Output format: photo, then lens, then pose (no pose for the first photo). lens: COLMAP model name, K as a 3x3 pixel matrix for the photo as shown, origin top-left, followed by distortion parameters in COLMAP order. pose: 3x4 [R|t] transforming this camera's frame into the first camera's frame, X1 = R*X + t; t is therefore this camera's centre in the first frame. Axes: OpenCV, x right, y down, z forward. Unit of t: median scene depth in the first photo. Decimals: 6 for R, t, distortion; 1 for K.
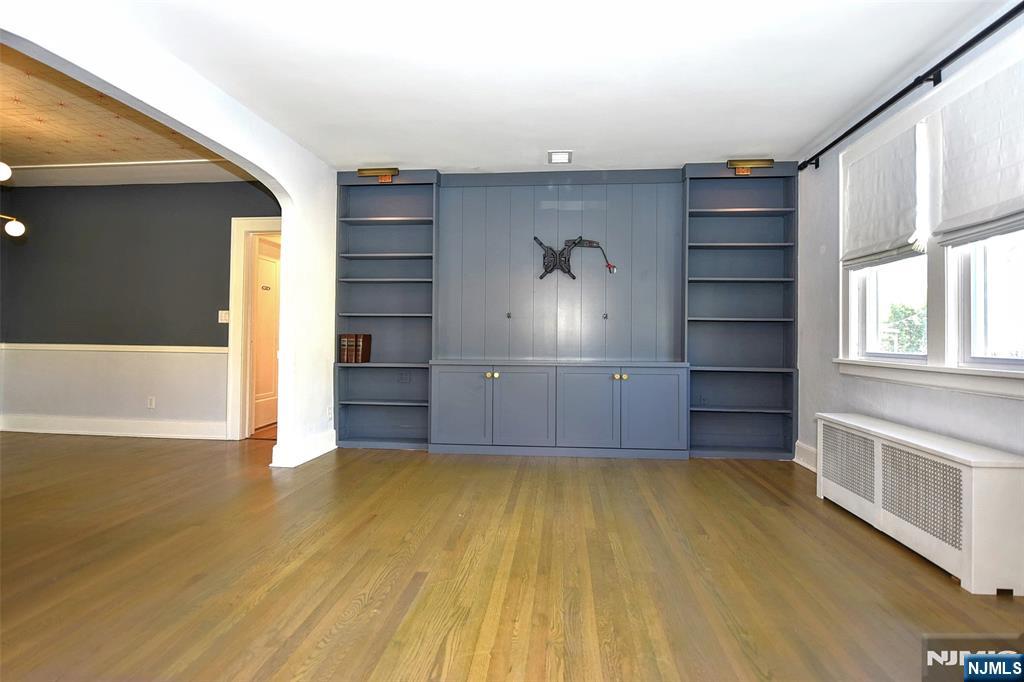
lens RADIAL K [[516.7, 0, 512.2], [0, 516.7, 332.0], [0, 0, 1]] dist [-0.005790, -0.002641]
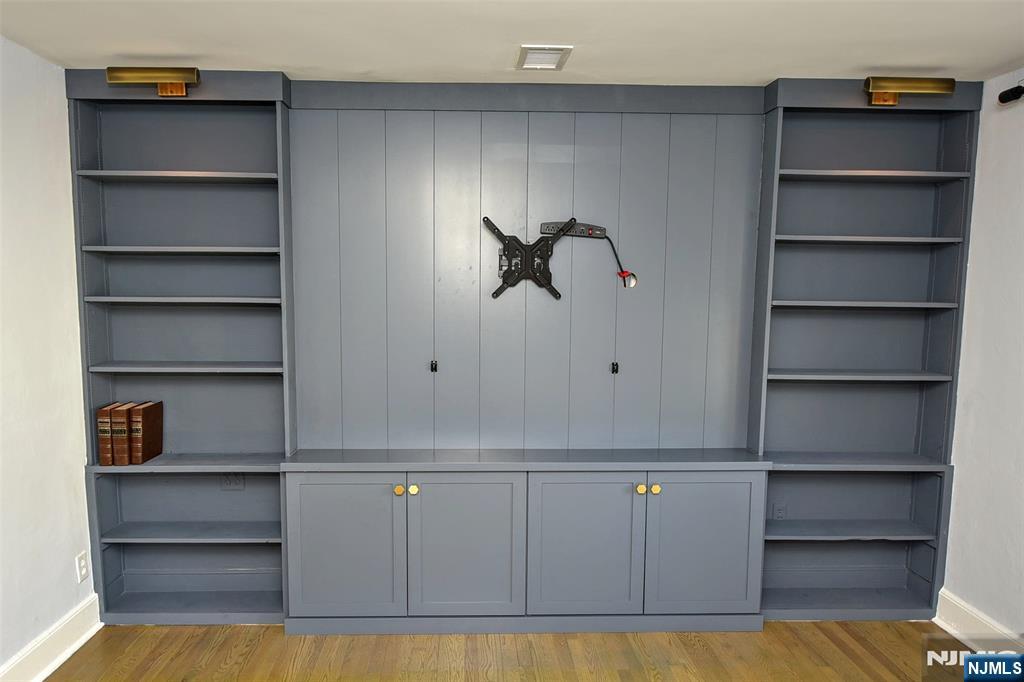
lens RADIAL K [[687.0, 0, 478.4], [0, 687.0, 364.3], [0, 0, 1]] dist [-0.009333, -0.002010]
pose [[0.992601, -0.015400, 0.120445, -0.047177], [0.001601, 0.993498, 0.113836, -0.120118], [-0.121415, -0.112800, 0.986172, 0.326065]]
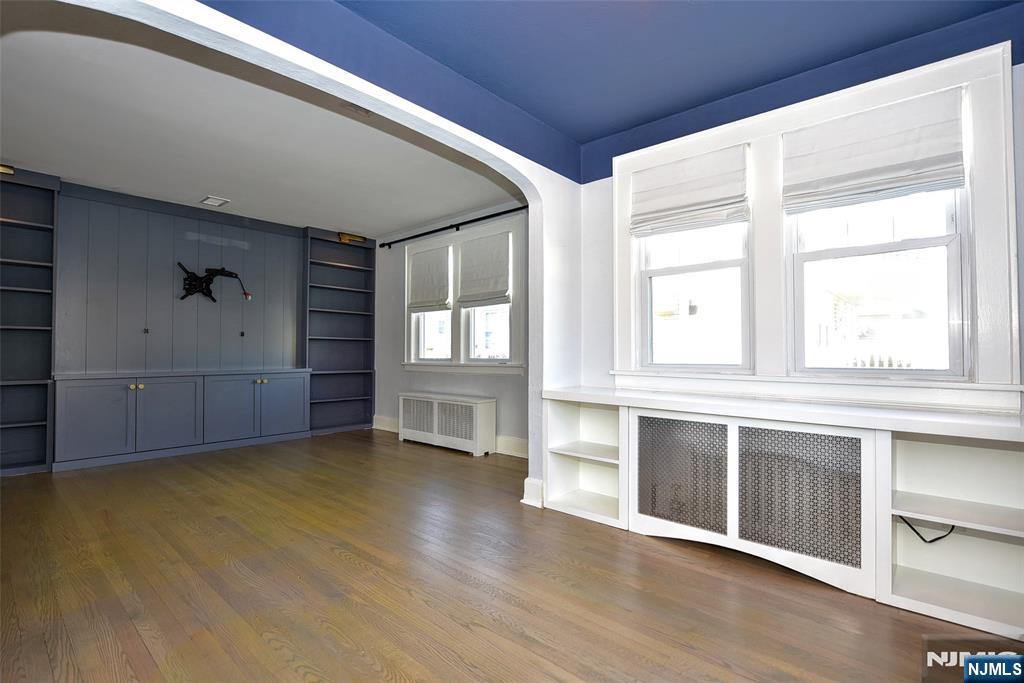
lens RADIAL K [[478.8, 0, 509.8], [0, 478.8, 344.0], [0, 0, 1]] dist [0.002082, -0.000056]
pose [[0.595834, 0.005950, 0.803086, -0.375131], [-0.003133, 0.999982, -0.005084, -0.002289], [-0.803102, 0.000513, 0.595842, -0.210880]]
